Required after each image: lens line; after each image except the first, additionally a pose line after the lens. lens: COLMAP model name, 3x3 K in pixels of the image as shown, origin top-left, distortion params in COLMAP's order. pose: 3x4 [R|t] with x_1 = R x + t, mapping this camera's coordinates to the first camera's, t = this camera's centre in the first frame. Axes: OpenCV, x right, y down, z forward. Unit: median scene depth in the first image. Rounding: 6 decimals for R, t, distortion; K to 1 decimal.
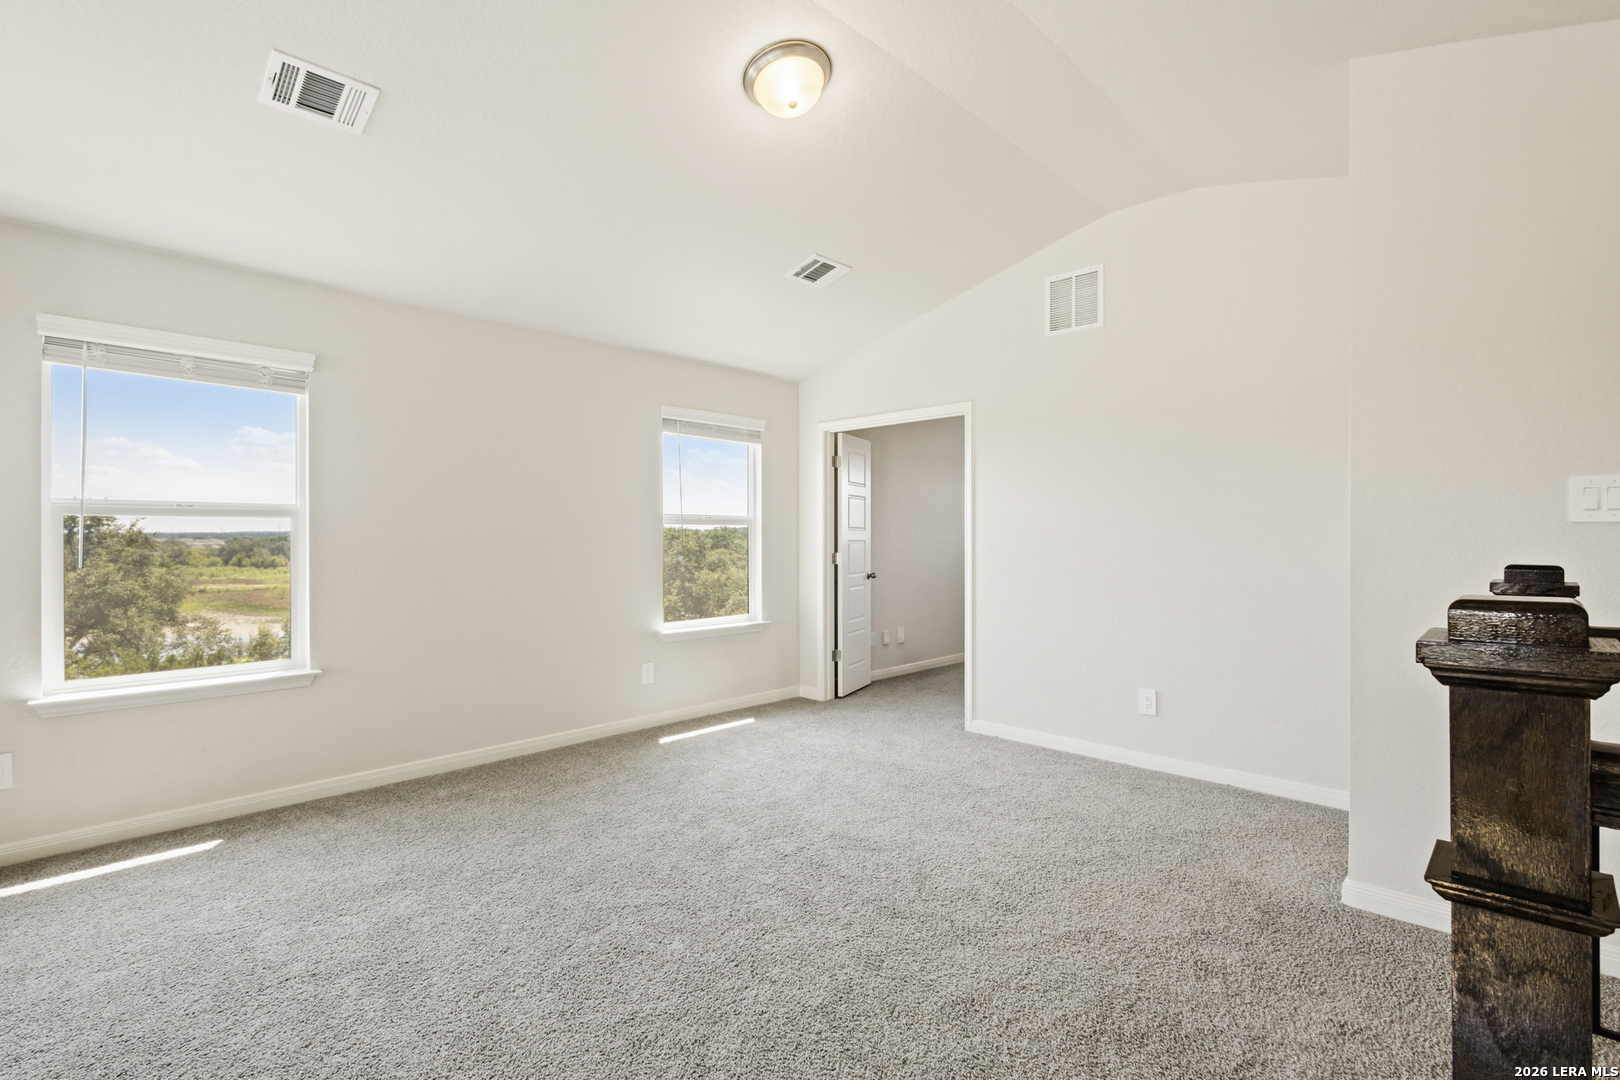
lens RADIAL K [[758.6, 0, 816.4], [0, 758.6, 538.6], [0, 0, 1]] dist [0.003348, 0.000448]
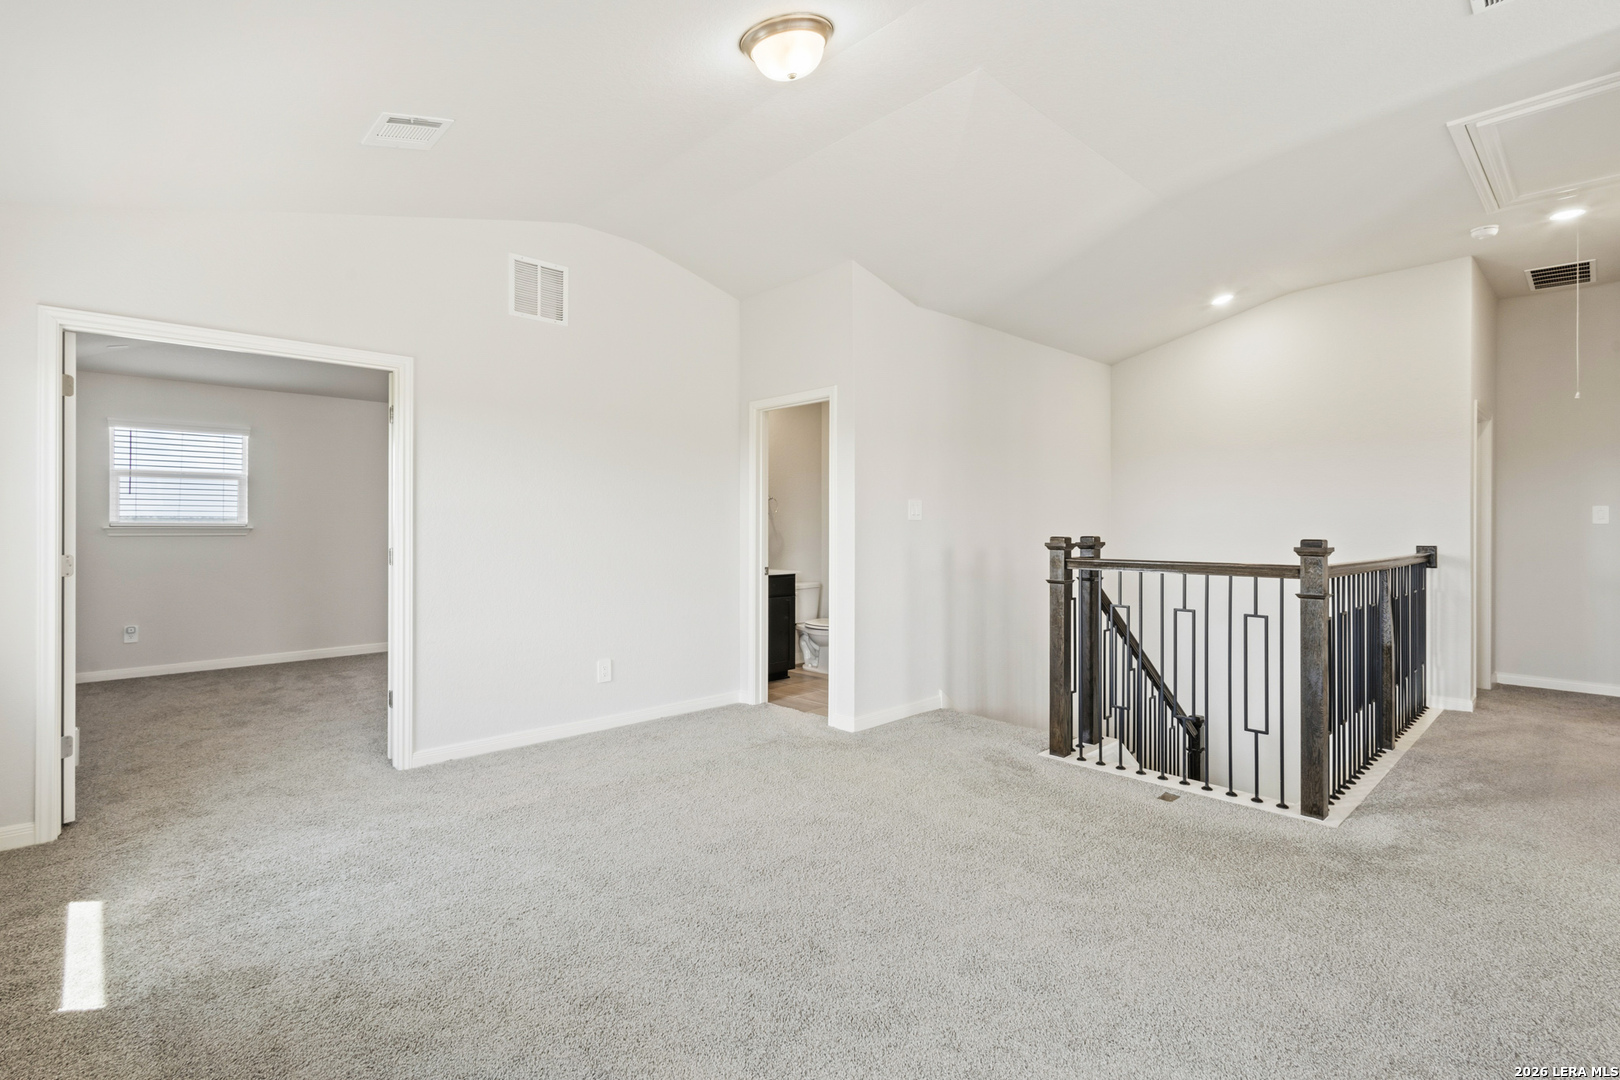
lens RADIAL K [[749.4, 0, 804.6], [0, 749.4, 521.0], [0, 0, 1]] dist [0.001374, 0.000305]
pose [[0.057910, 0.002942, 0.998317, -0.634797], [0.001201, 0.999995, -0.003016, -0.005450], [-0.998321, 0.001374, 0.057907, 0.602641]]
